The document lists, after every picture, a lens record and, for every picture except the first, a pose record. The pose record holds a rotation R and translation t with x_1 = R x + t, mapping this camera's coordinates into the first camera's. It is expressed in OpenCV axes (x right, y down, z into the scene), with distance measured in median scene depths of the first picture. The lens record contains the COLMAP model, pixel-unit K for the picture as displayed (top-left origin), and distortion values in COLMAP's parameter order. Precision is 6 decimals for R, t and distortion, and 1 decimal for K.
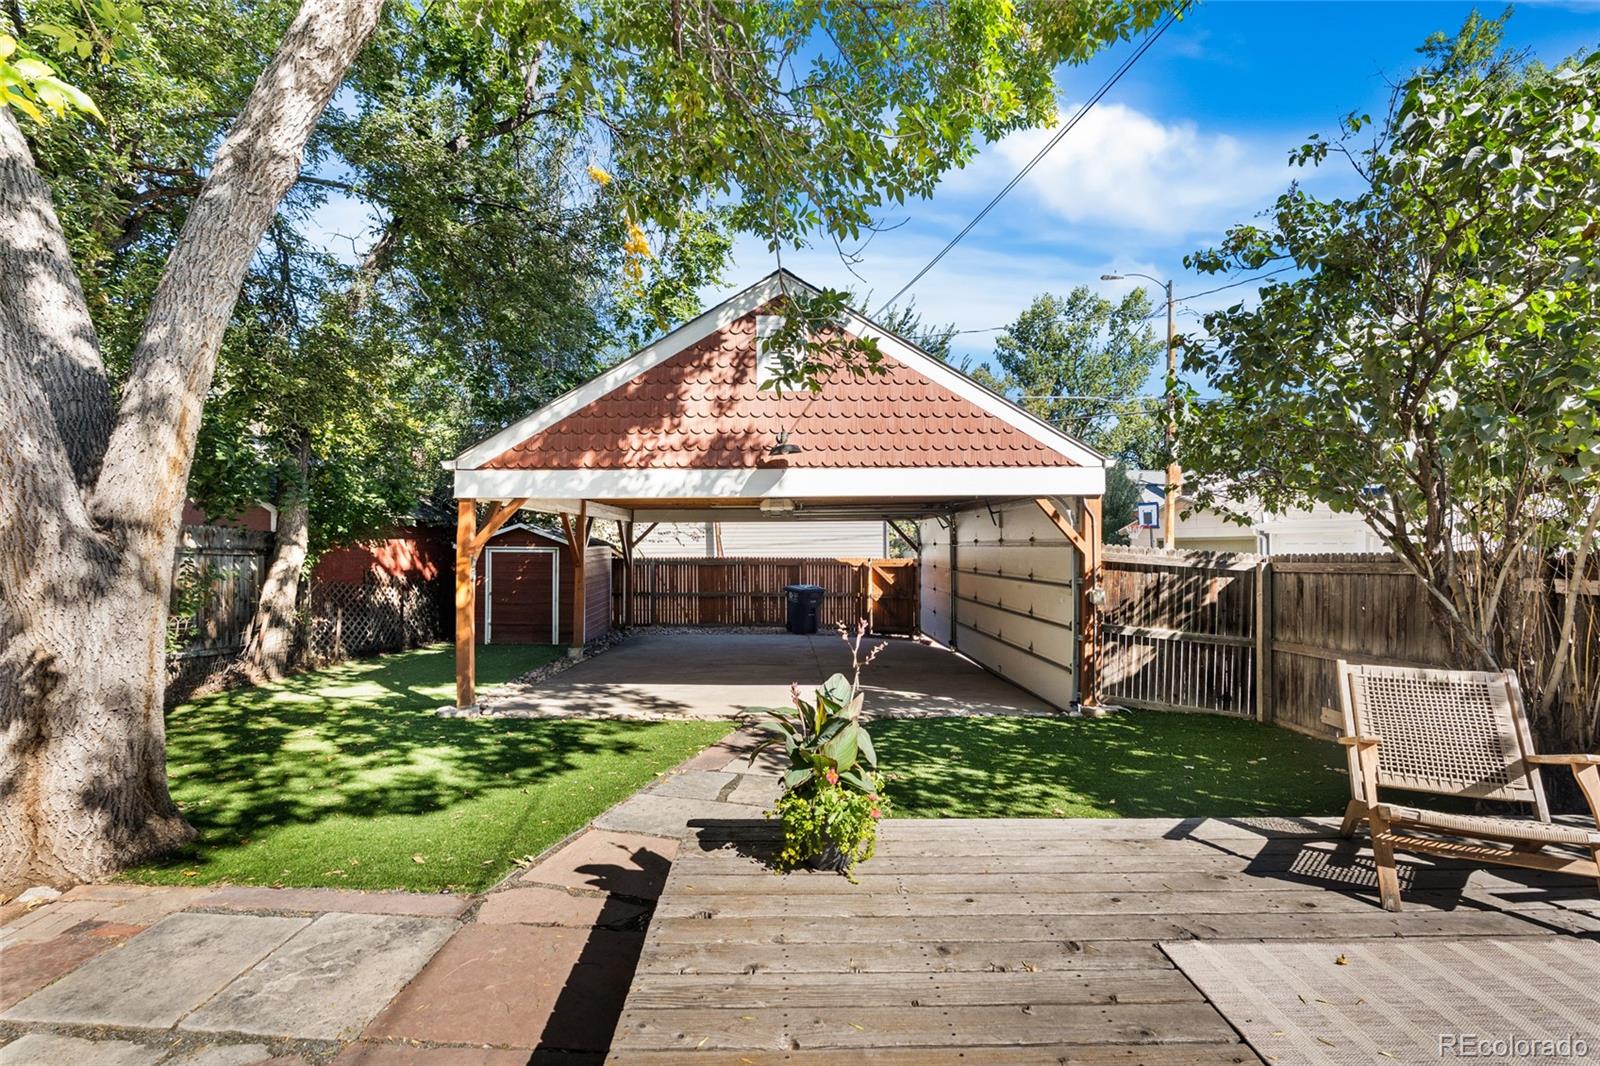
lens RADIAL K [[717.8, 0, 786.6], [0, 717.8, 534.4], [0, 0, 1]] dist [-0.003777, 0.000142]
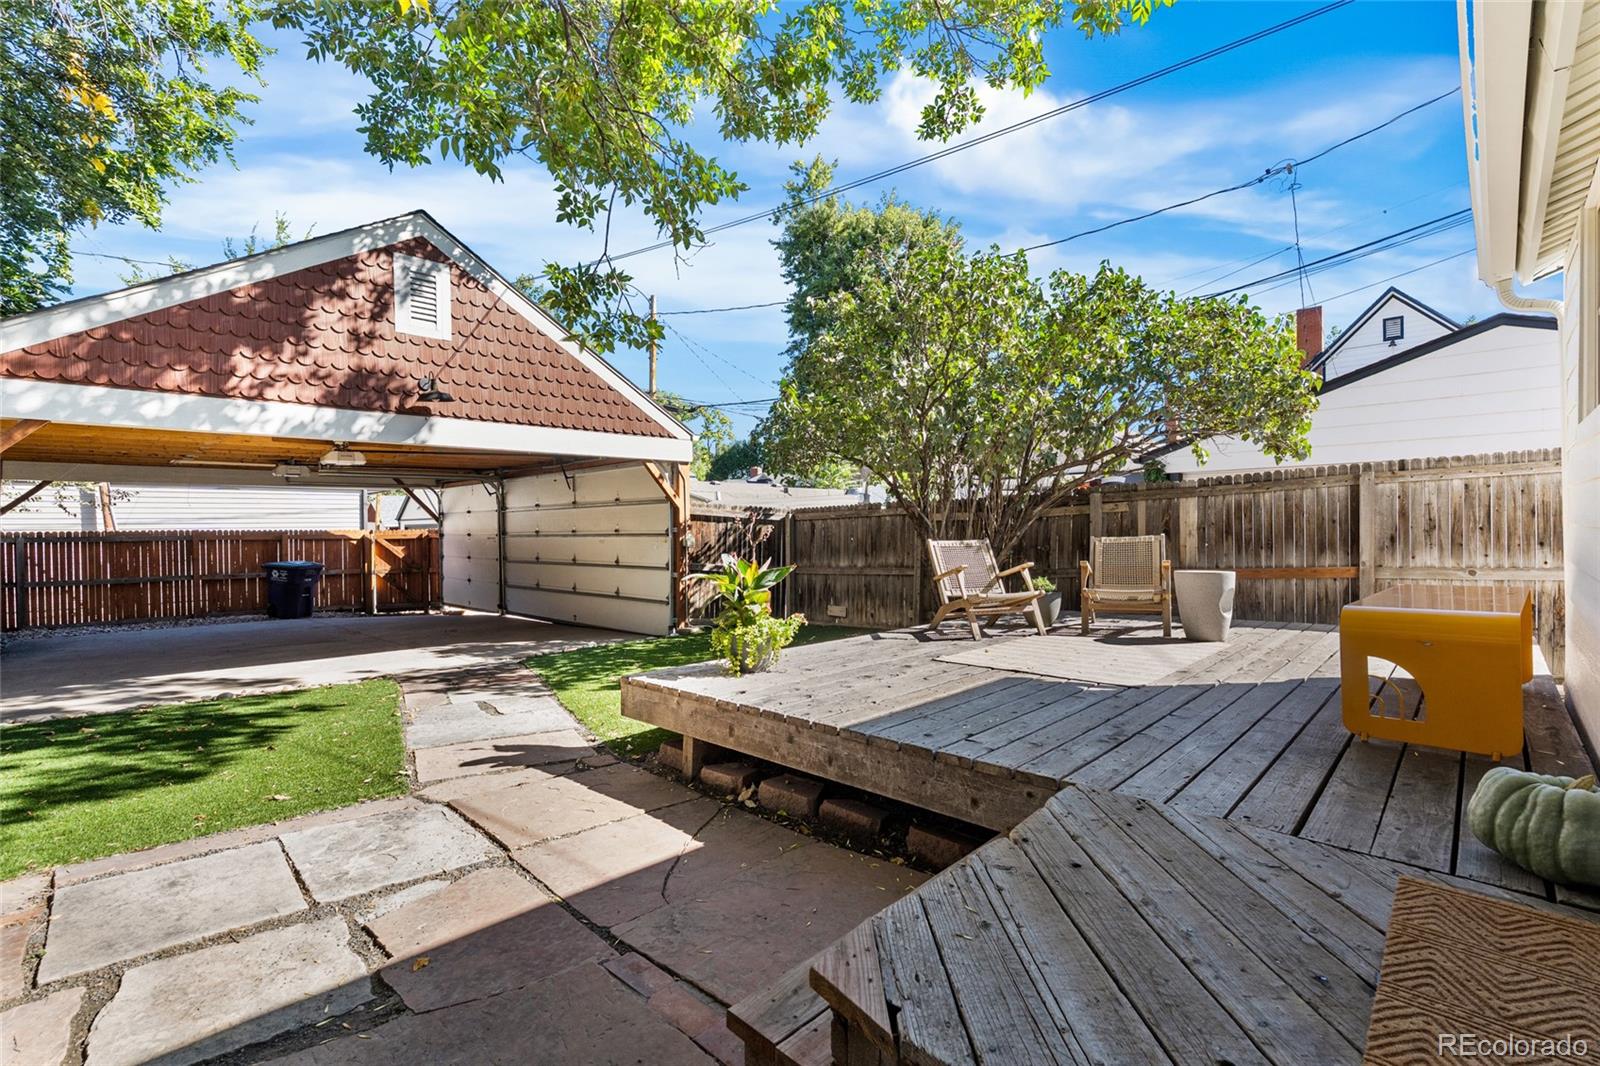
lens RADIAL K [[720.4, 0, 800.0], [0, 720.4, 533.0], [0, 0, 1]] dist [-0.012583, -0.000002]
pose [[0.706672, -0.010362, 0.707465, -0.342434], [-0.000982, 0.999877, 0.015626, 0.052240], [-0.707540, -0.011737, 0.706576, -0.049958]]
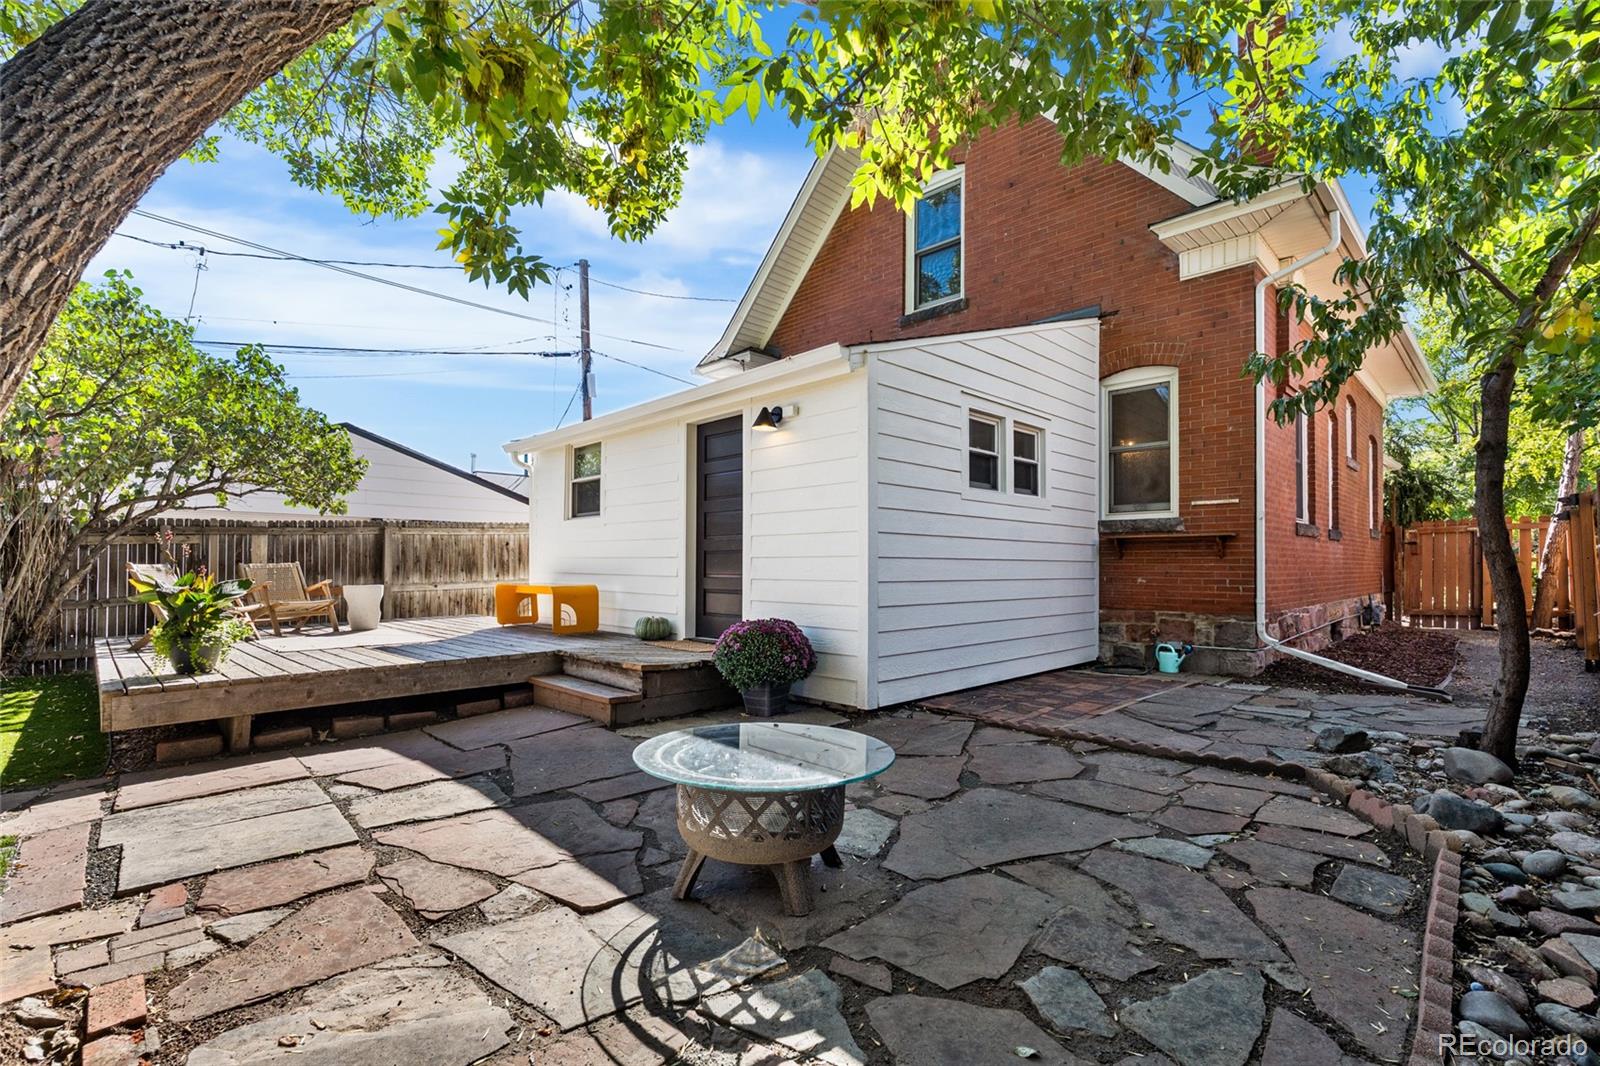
lens RADIAL K [[720.4, 0, 800.0], [0, 720.4, 533.0], [0, 0, 1]] dist [-0.012583, -0.000002]
pose [[-0.687860, 0.036616, 0.724919, -0.782446], [-0.011260, 0.998068, -0.061098, 0.078816], [-0.725756, -0.050190, -0.686119, 0.412281]]
